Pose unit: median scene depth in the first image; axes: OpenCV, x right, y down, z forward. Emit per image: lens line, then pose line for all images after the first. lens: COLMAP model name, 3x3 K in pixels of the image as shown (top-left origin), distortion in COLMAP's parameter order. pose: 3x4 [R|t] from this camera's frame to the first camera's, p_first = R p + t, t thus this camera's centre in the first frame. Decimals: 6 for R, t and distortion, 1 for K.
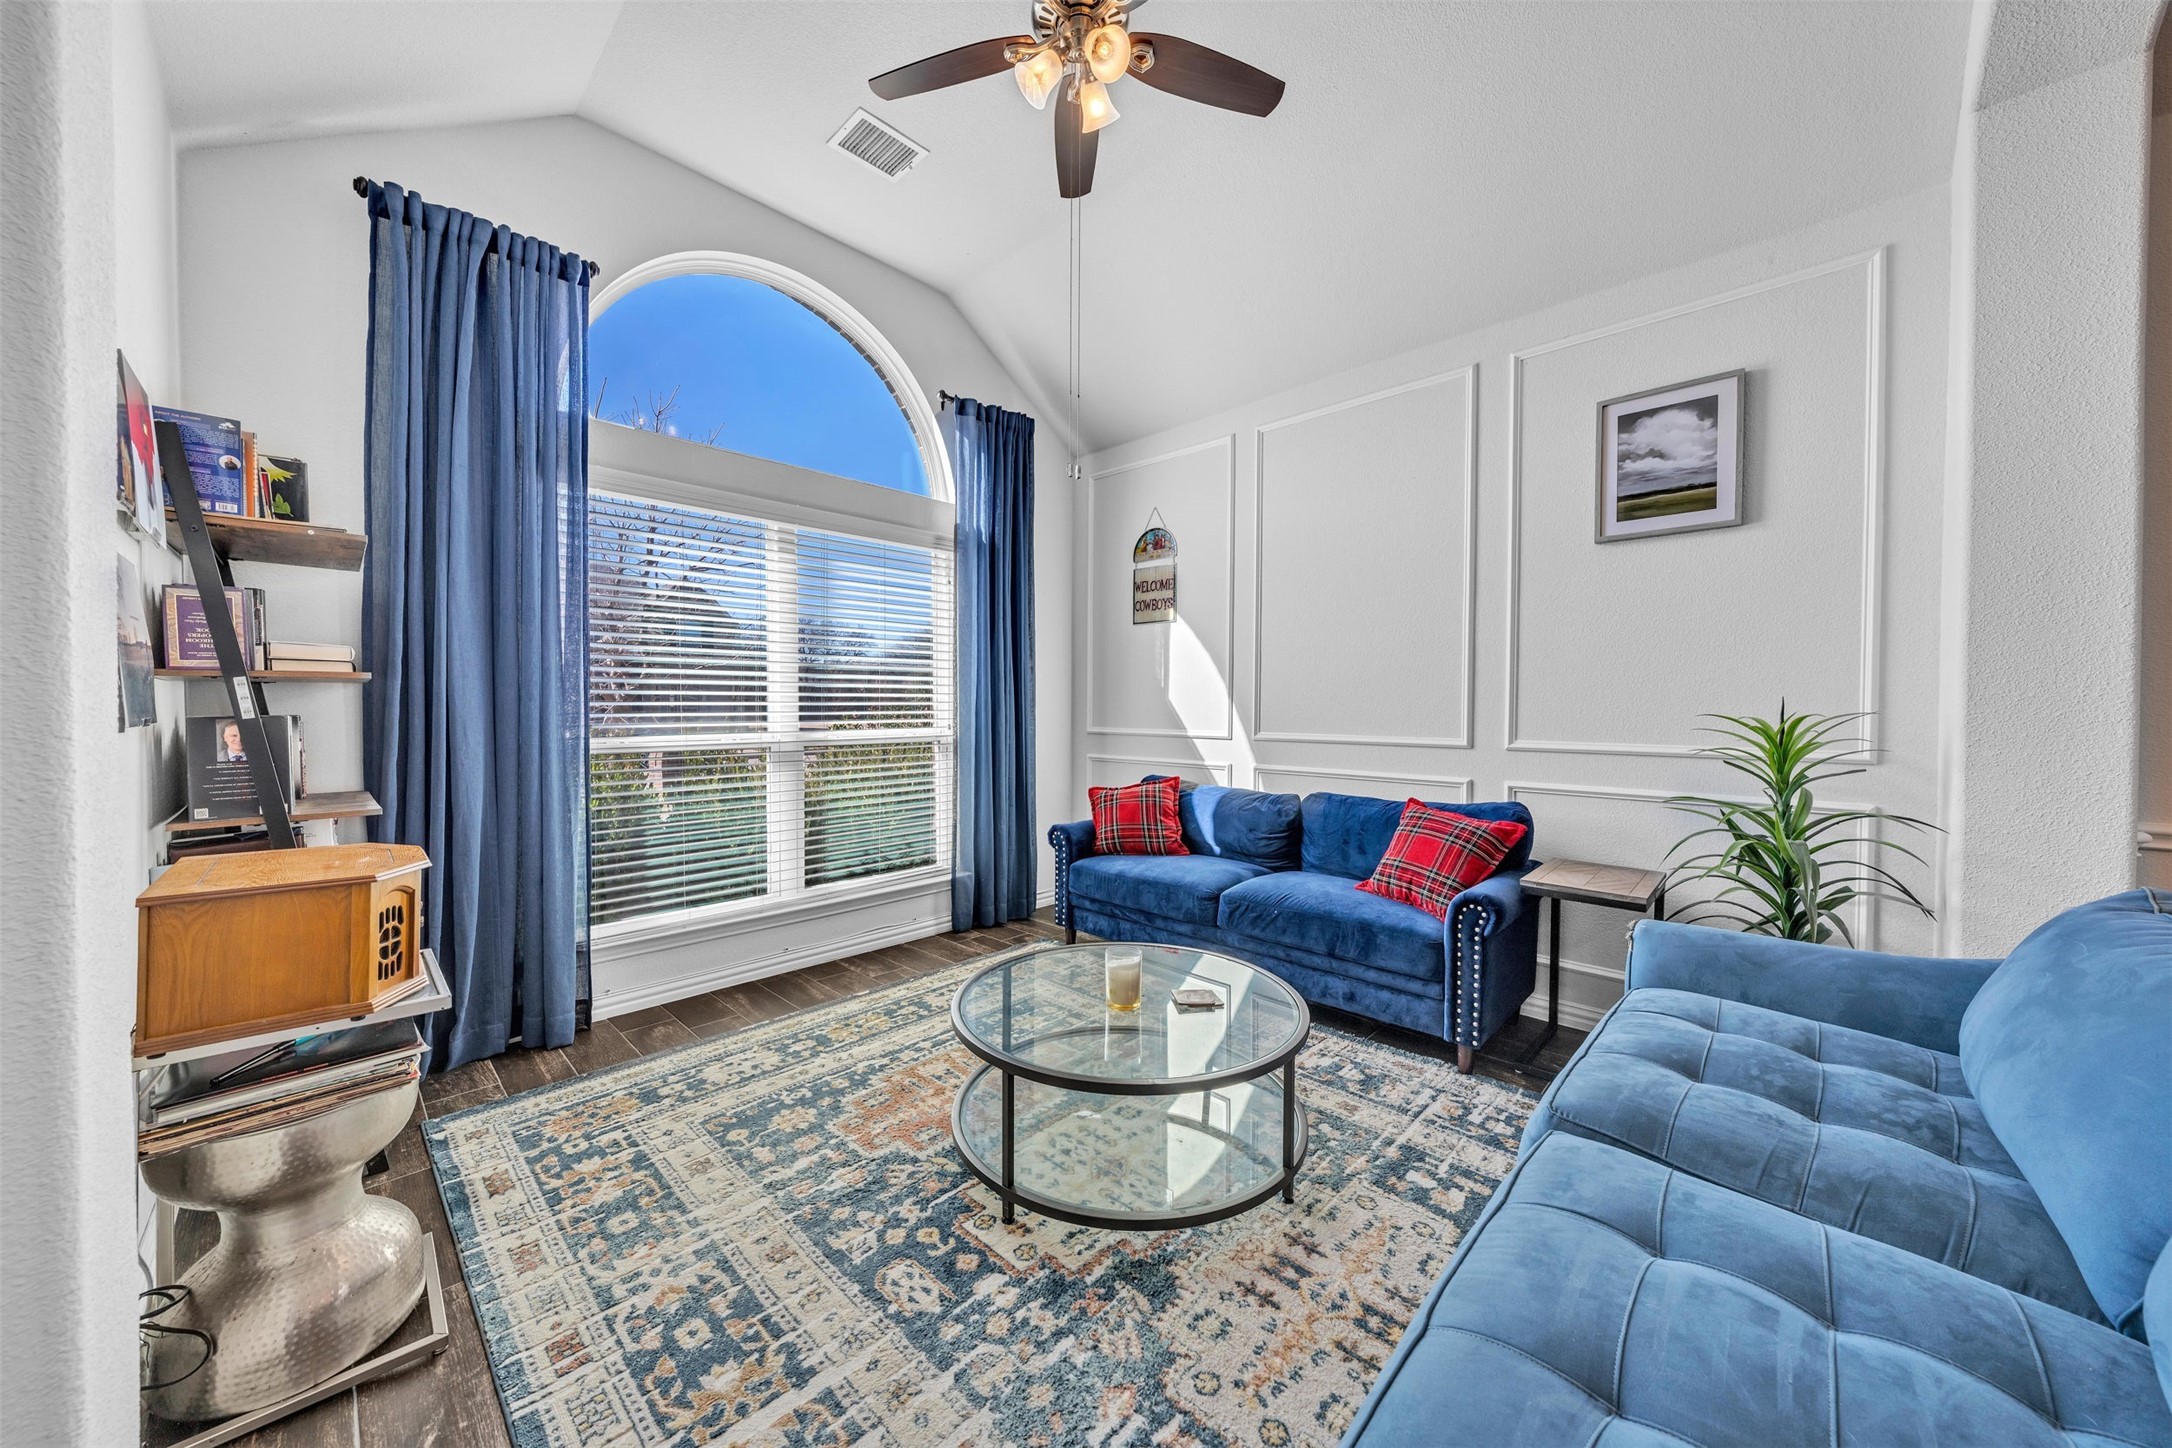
lens RADIAL K [[756.6, 0, 1090.8], [0, 756.6, 712.9], [0, 0, 1]] dist [-0.001665, -0.000326]
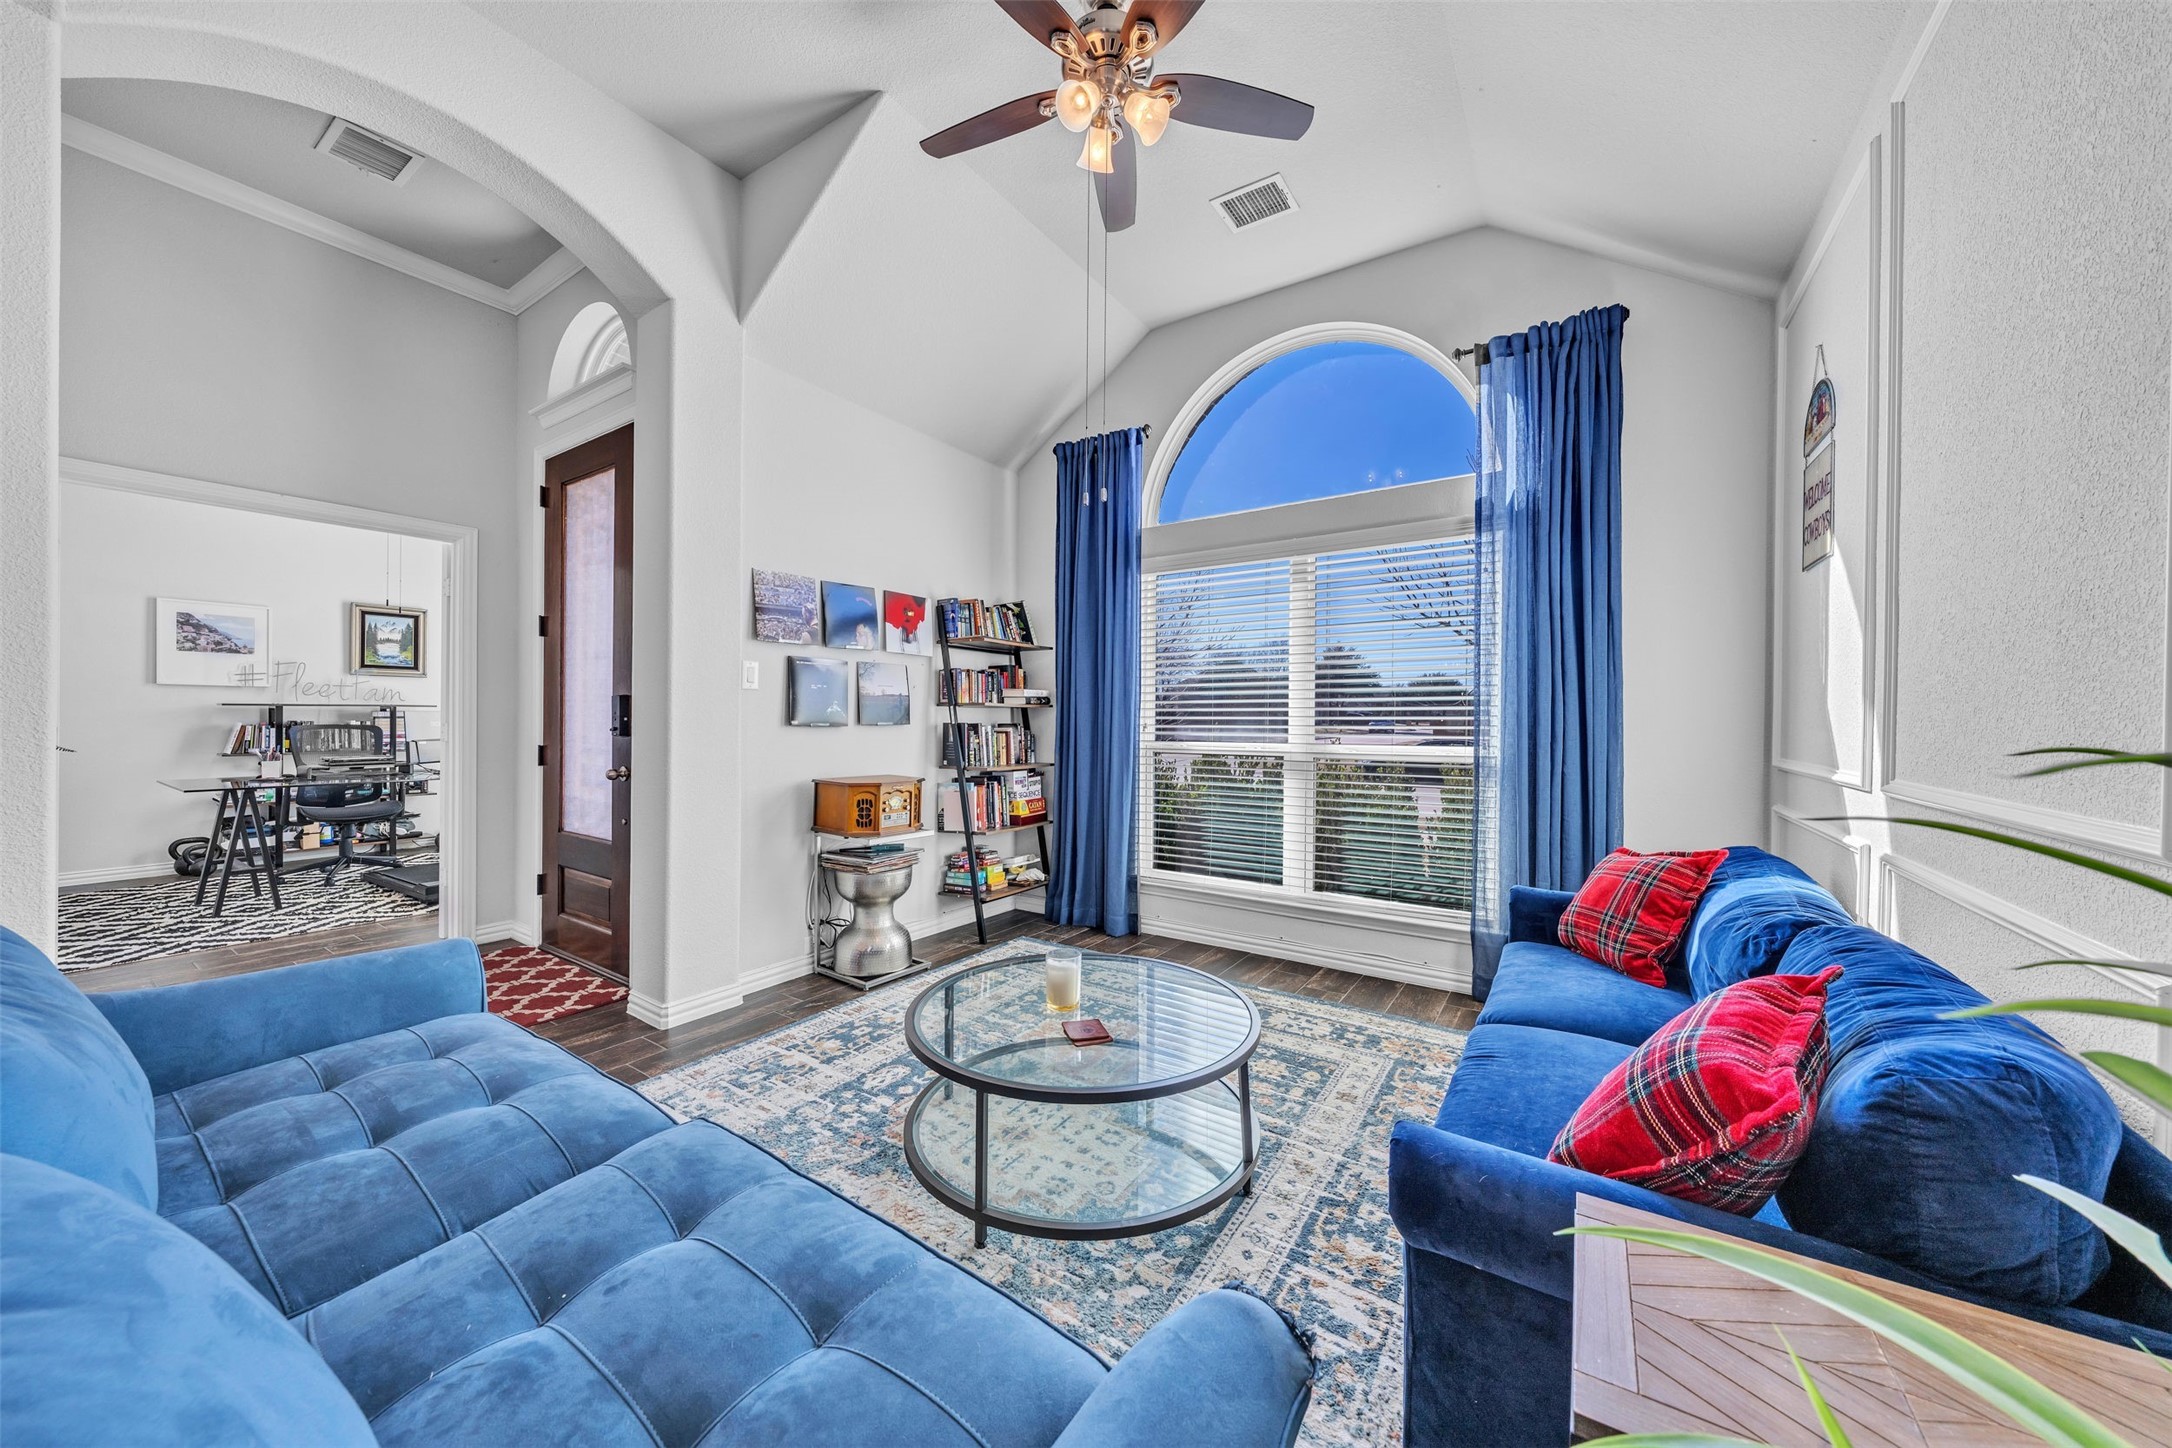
lens RADIAL K [[756.6, 0, 1083.7], [0, 756.6, 720.8], [0, 0, 1]] dist [-0.001665, -0.000326]
pose [[0.174196, -0.002526, -0.984708, 0.639586], [-0.020832, 0.999763, -0.006250, 0.005794], [0.984491, 0.021602, 0.174102, 0.508424]]
